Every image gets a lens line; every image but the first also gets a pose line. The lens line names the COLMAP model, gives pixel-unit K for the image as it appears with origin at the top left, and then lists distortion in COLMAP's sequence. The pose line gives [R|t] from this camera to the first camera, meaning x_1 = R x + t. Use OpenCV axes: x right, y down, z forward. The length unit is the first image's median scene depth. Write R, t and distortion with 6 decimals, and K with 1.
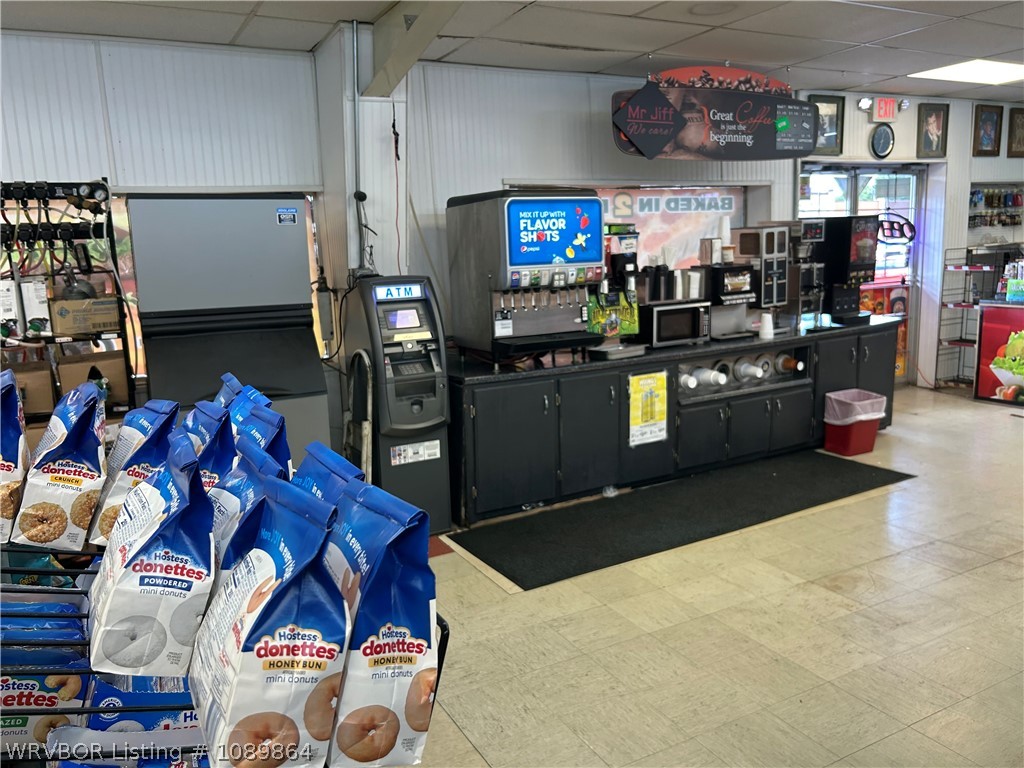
lens RADIAL K [[774.5, 0, 510.0], [0, 774.5, 377.0], [0, 0, 1]] dist [0.069883, -0.054726]
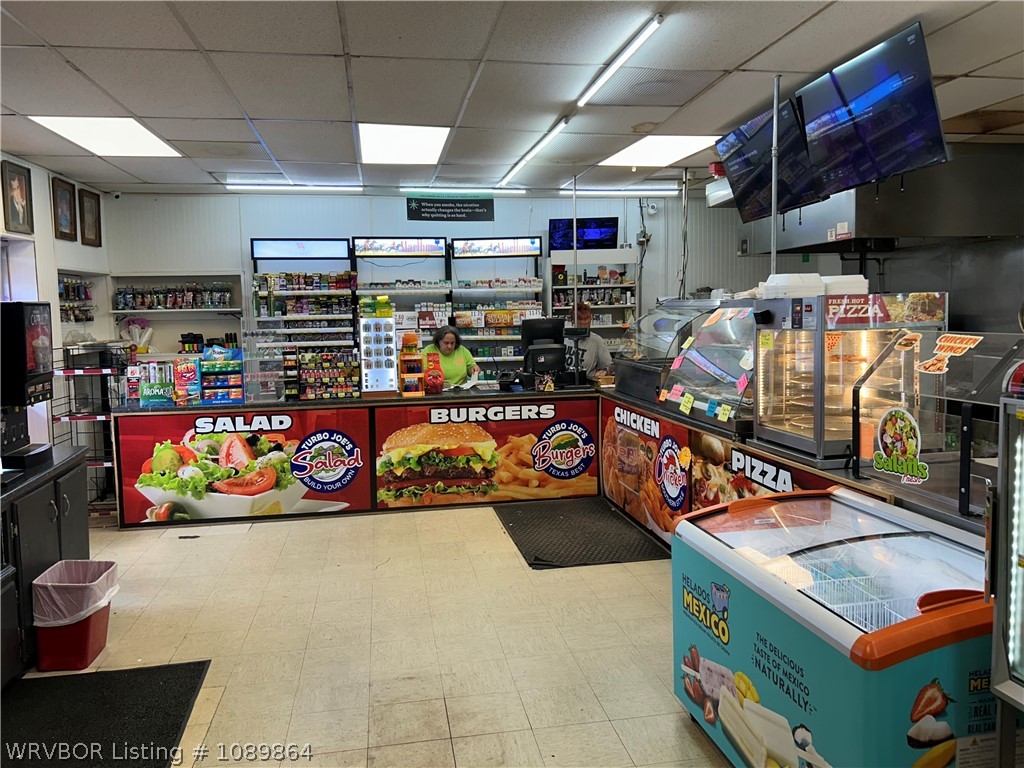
lens RADIAL K [[774.5, 0, 510.0], [0, 774.5, 377.0], [0, 0, 1]] dist [0.069883, -0.054726]
pose [[0.331178, -0.051001, 0.942189, -0.042627], [0.162968, 0.986624, -0.003877, -0.059107], [-0.929388, 0.154831, 0.335060, 0.324279]]
